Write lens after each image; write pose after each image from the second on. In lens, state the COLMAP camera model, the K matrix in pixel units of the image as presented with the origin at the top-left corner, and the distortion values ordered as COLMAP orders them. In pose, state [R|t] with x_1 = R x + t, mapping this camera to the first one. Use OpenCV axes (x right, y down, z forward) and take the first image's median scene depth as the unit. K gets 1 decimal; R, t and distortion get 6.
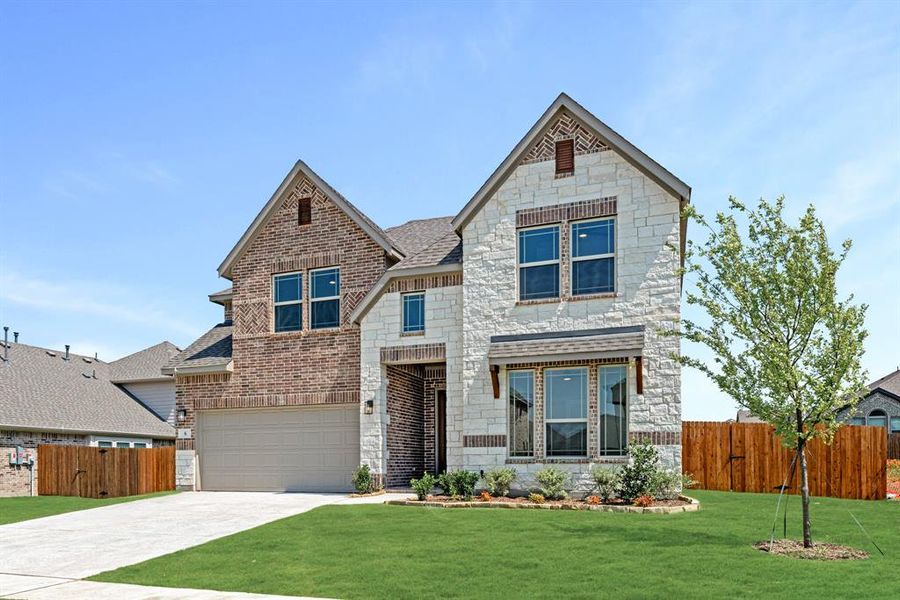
lens RADIAL K [[363.7, 0, 452.6], [0, 363.7, 301.8], [0, 0, 1]] dist [-0.000580, -0.000123]
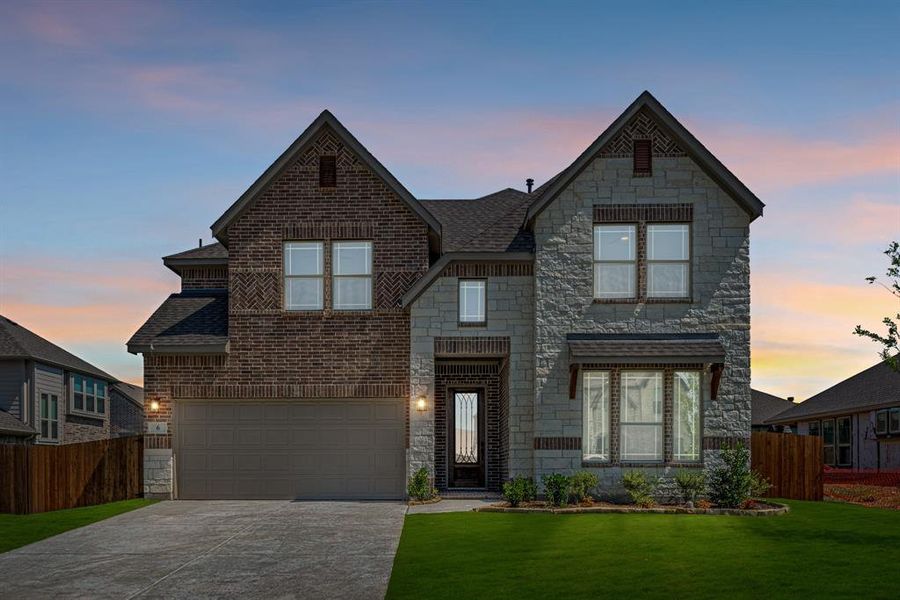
lens RADIAL K [[387.2, 0, 450.0], [0, 387.2, 300.0], [0, 0, 1]] dist [-0.000770, -0.000288]
pose [[0.977286, 0.087553, 0.192996, -0.369806], [-0.089365, 0.995999, 0.000687, 0.033244], [-0.192164, -0.017919, 0.981199, 0.068286]]
